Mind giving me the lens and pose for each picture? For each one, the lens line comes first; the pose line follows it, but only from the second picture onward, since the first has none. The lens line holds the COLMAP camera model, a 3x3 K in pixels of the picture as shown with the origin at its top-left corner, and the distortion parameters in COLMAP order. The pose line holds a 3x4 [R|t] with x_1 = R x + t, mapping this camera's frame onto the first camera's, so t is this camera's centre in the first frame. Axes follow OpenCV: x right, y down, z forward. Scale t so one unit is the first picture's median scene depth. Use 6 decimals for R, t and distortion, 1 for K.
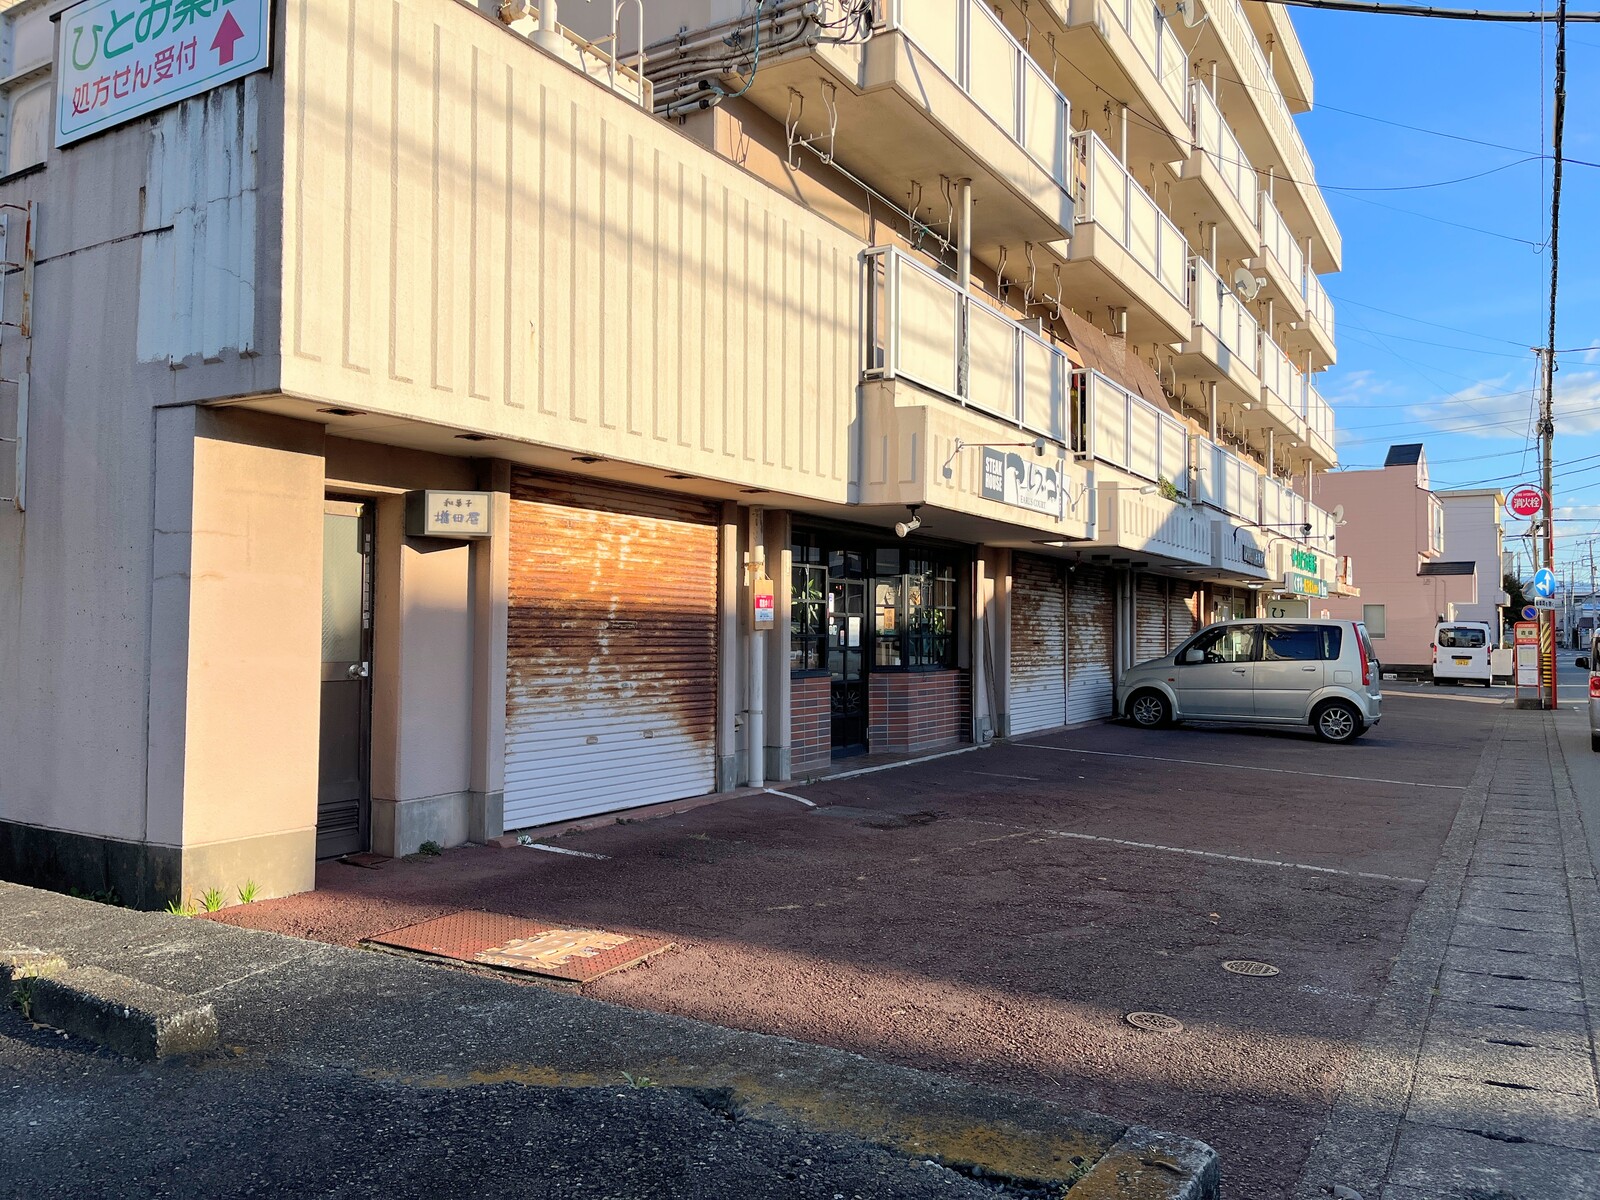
lens RADIAL K [[1182.2, 0, 800.0], [0, 1182.2, 600.0], [0, 0, 1]] dist [0.064208, -0.074148]
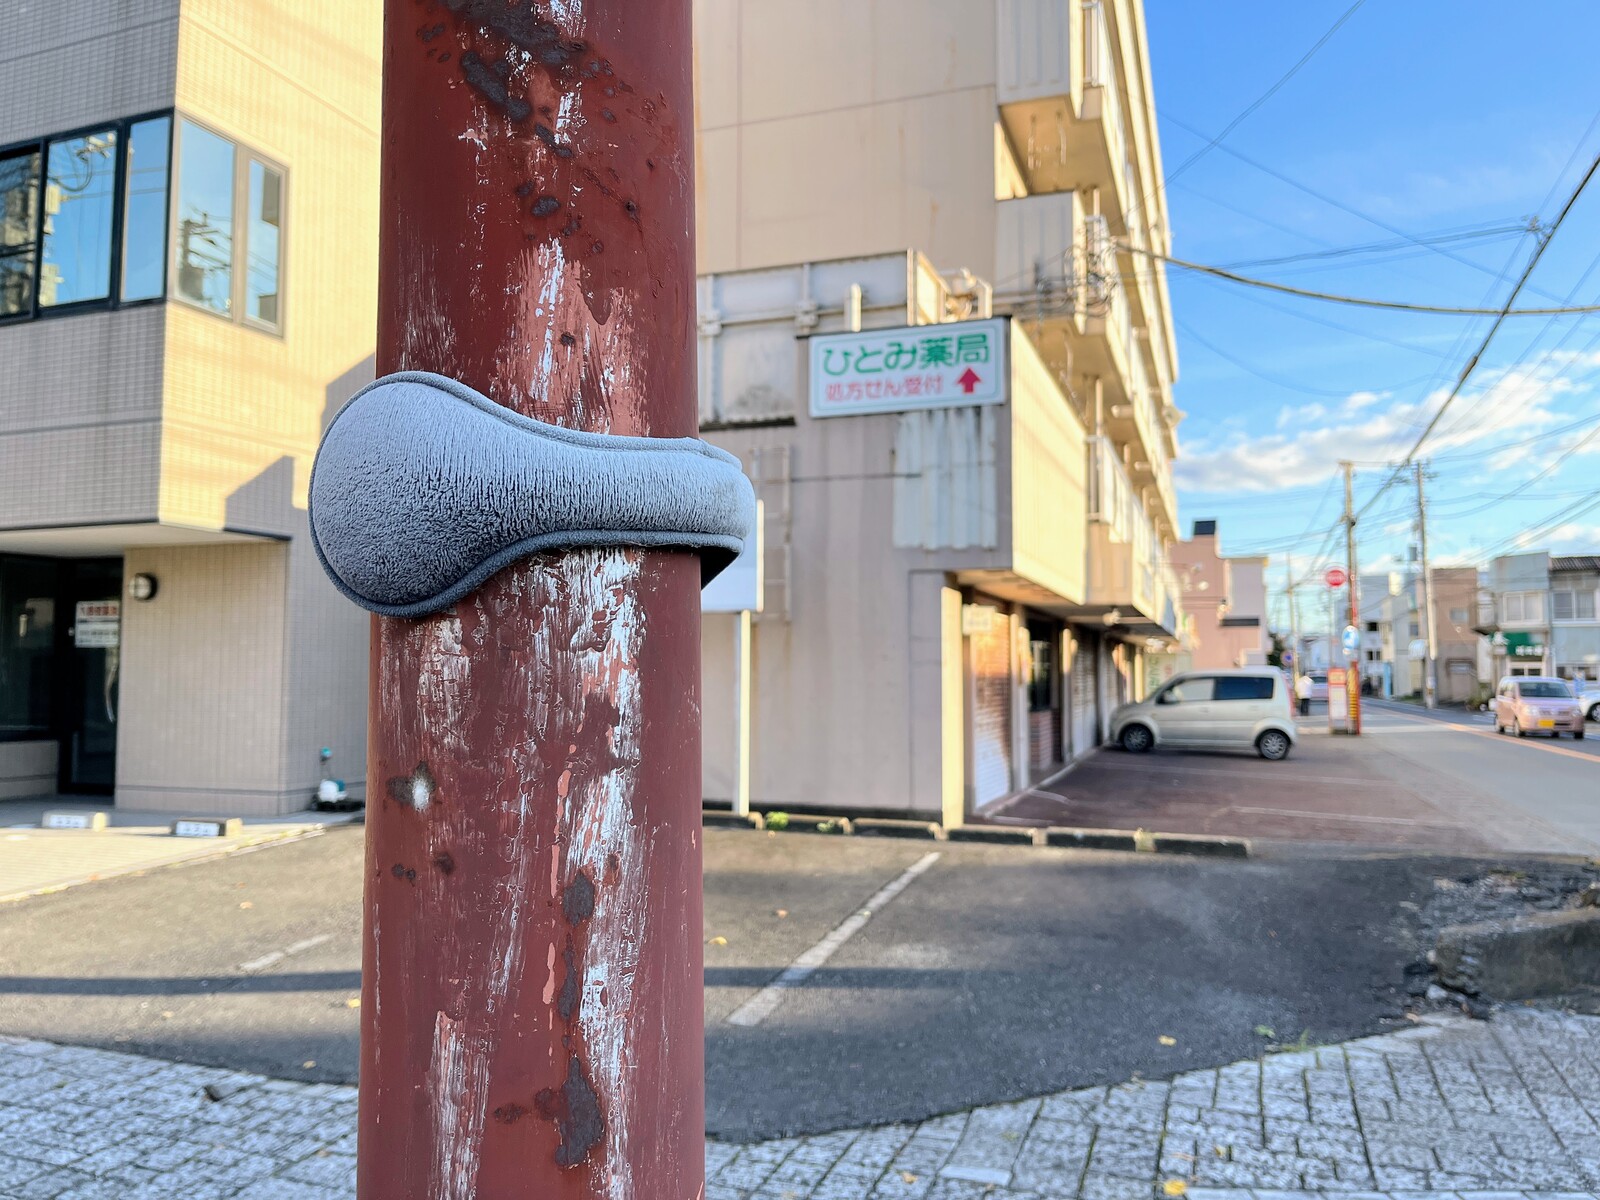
lens RADIAL K [[1182.2, 0, 800.0], [0, 1182.2, 600.0], [0, 0, 1]] dist [0.064208, -0.074148]
pose [[0.979596, 0.008592, 0.200795, -0.626231], [-0.001856, 0.999430, -0.033711, -0.032151], [-0.200971, 0.032650, 0.979053, -0.436595]]
